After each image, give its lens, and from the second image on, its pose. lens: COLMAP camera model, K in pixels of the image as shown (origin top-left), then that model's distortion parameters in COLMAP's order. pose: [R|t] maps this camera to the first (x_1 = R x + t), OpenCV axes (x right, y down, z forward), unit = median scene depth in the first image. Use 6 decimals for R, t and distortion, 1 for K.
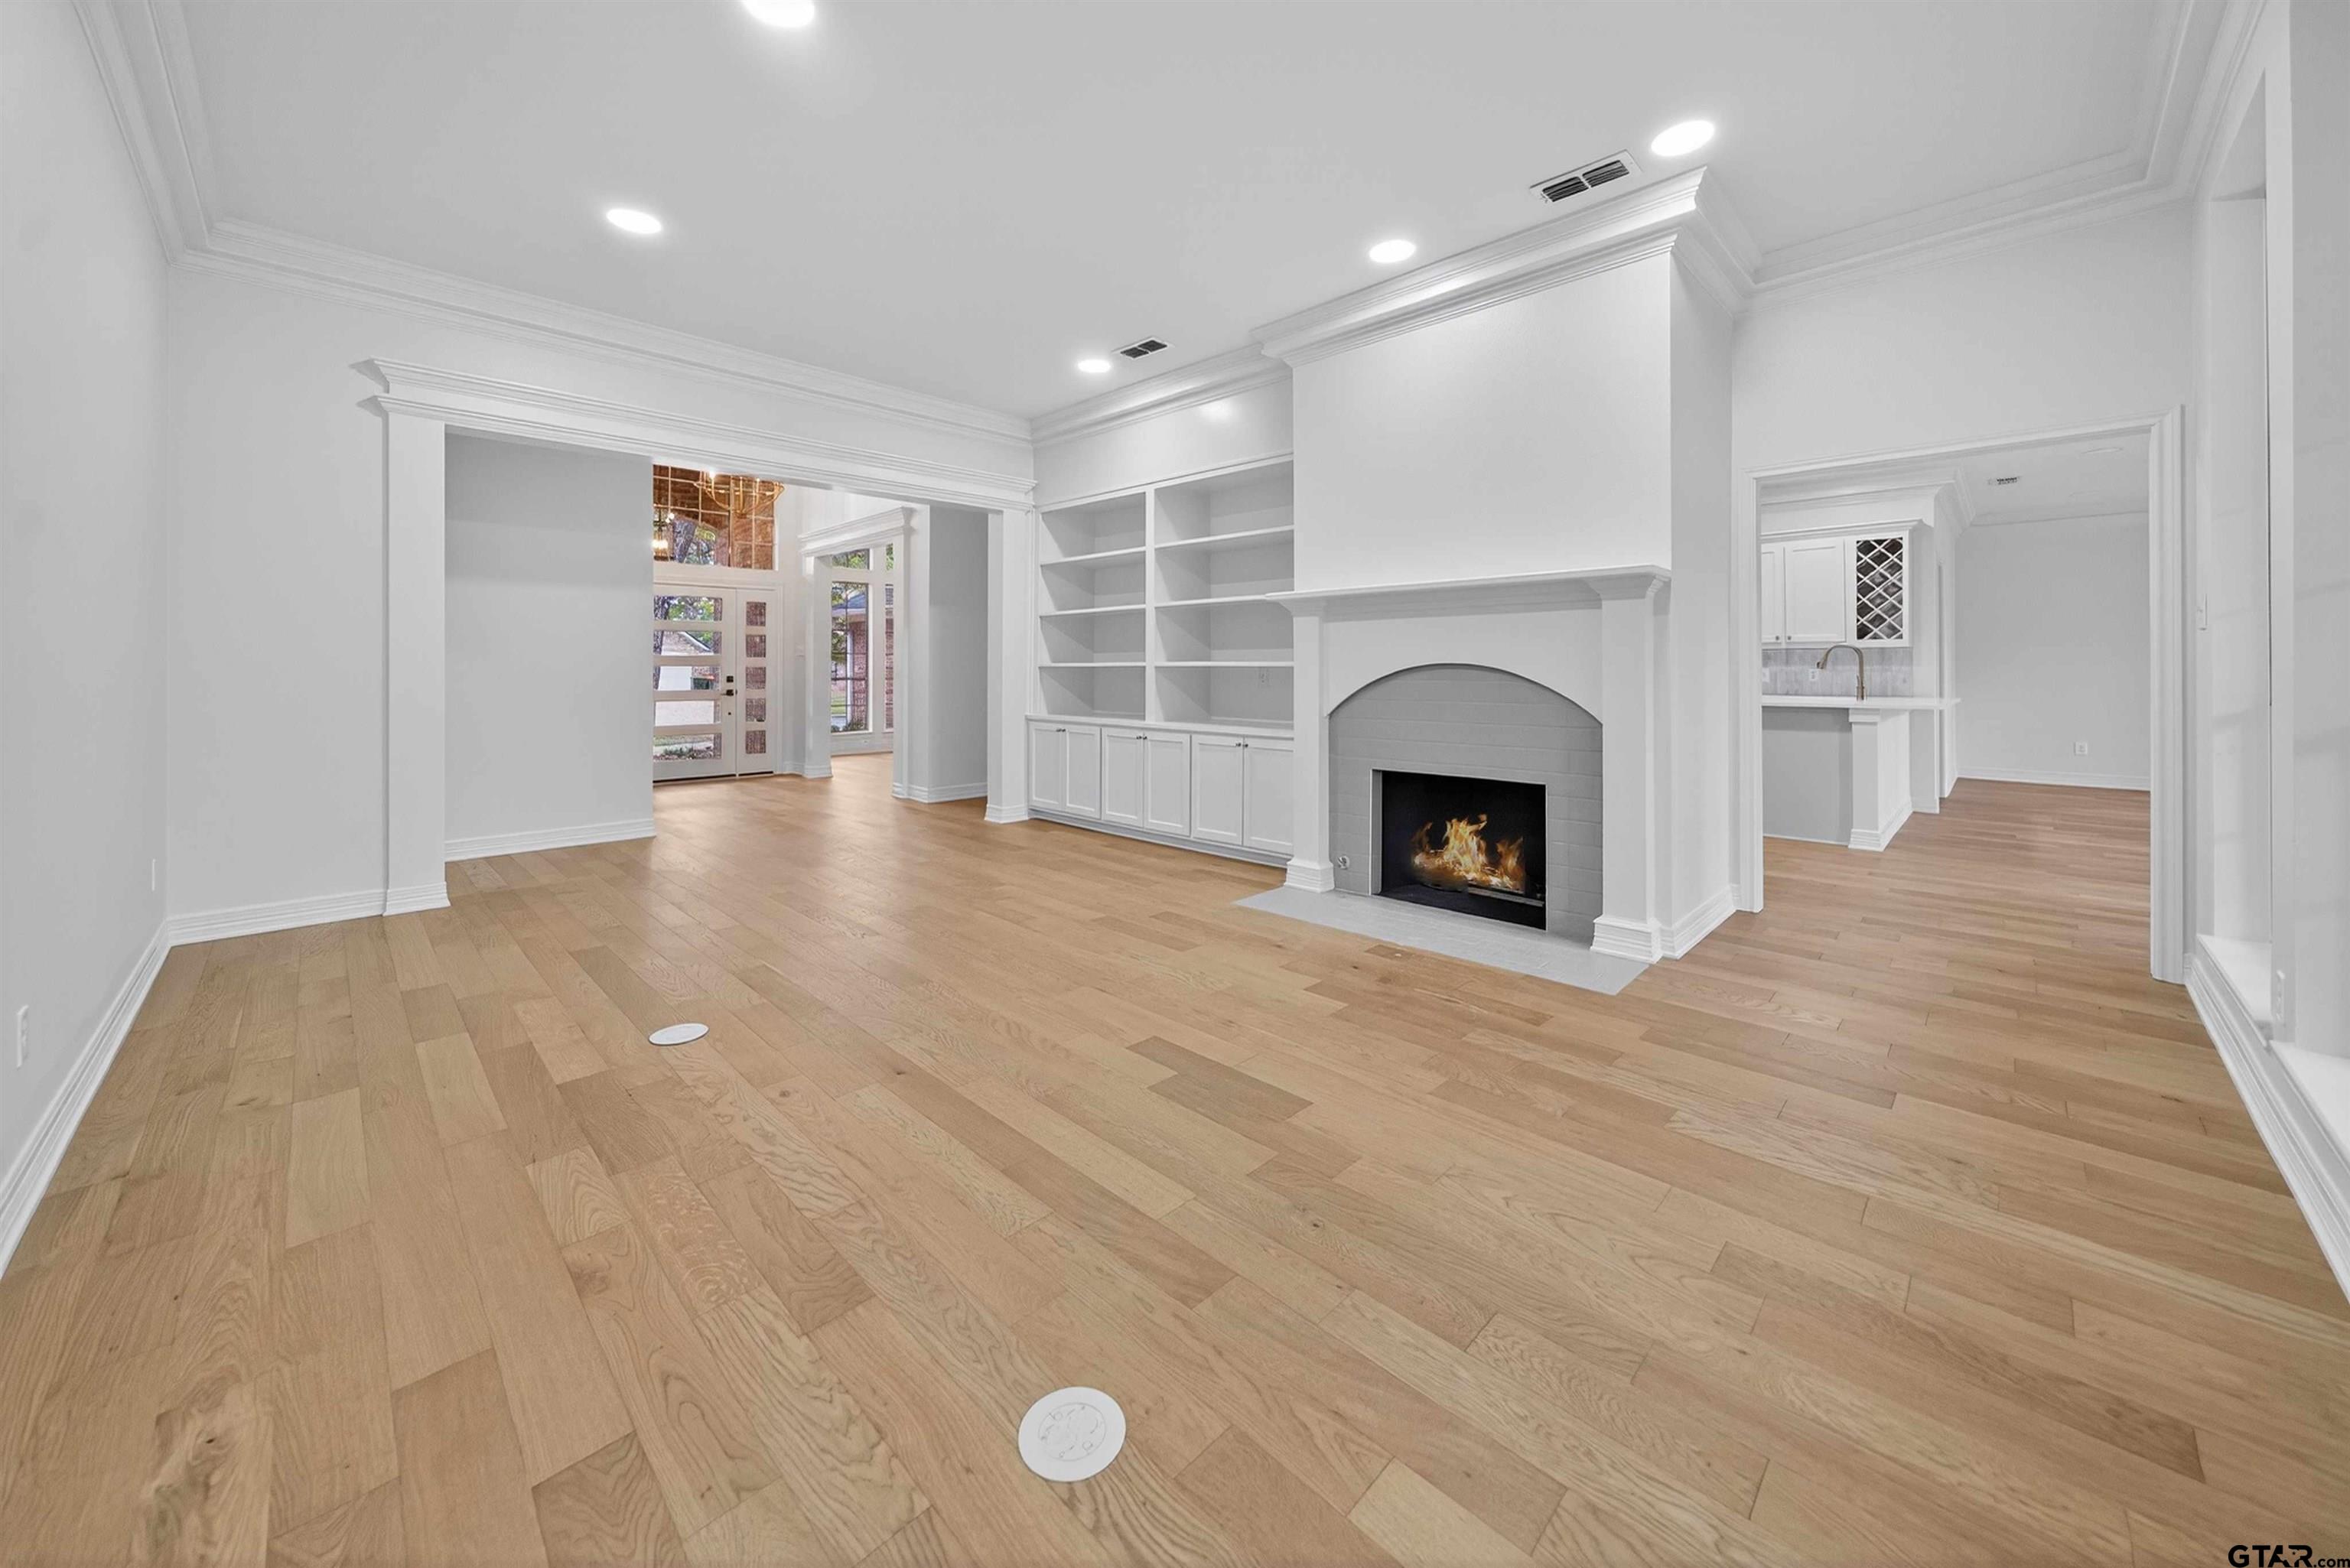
lens RADIAL K [[857.1, 0, 1186.5], [0, 857.1, 661.8], [0, 0, 1]] dist [0.000499, 0.000092]
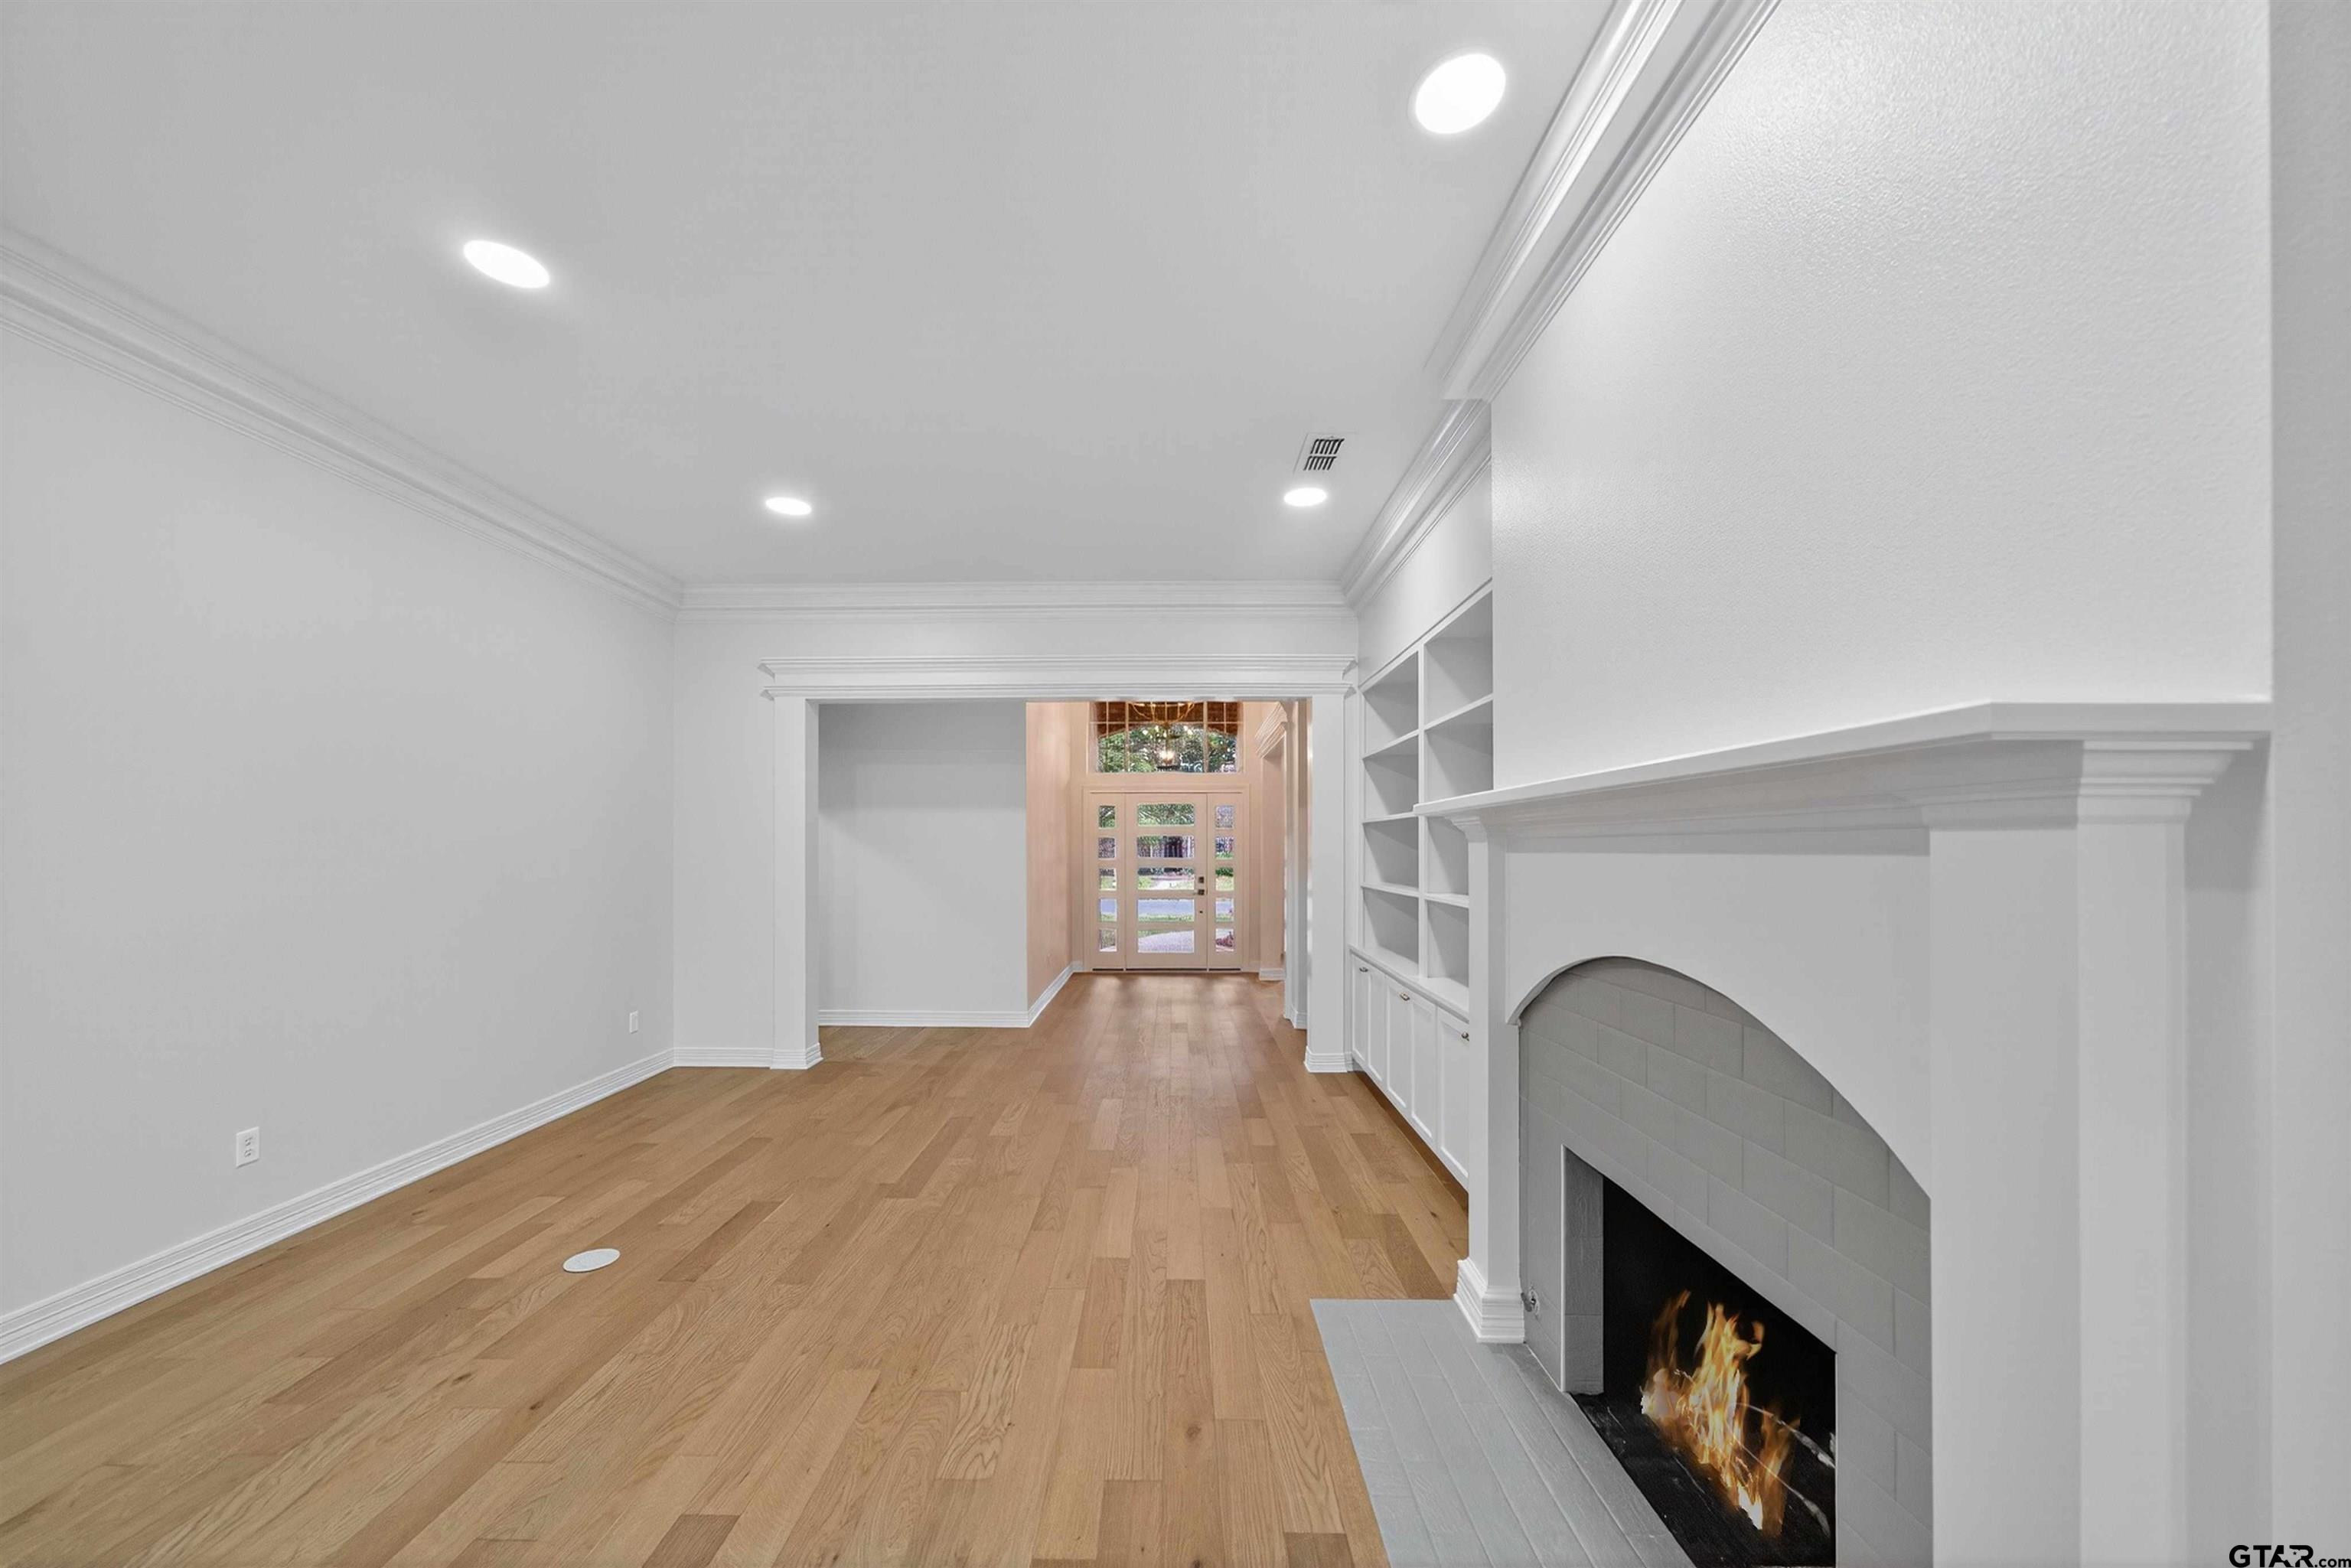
lens RADIAL K [[839.8, 0, 1166.8], [0, 839.8, 848.4], [0, 0, 1]] dist [-0.000055, 0.000080]
pose [[0.689392, 0.001270, -0.724387, 0.409335], [0.006123, 0.999953, 0.007580, -0.054316], [0.724362, -0.009661, 0.689352, 0.486642]]
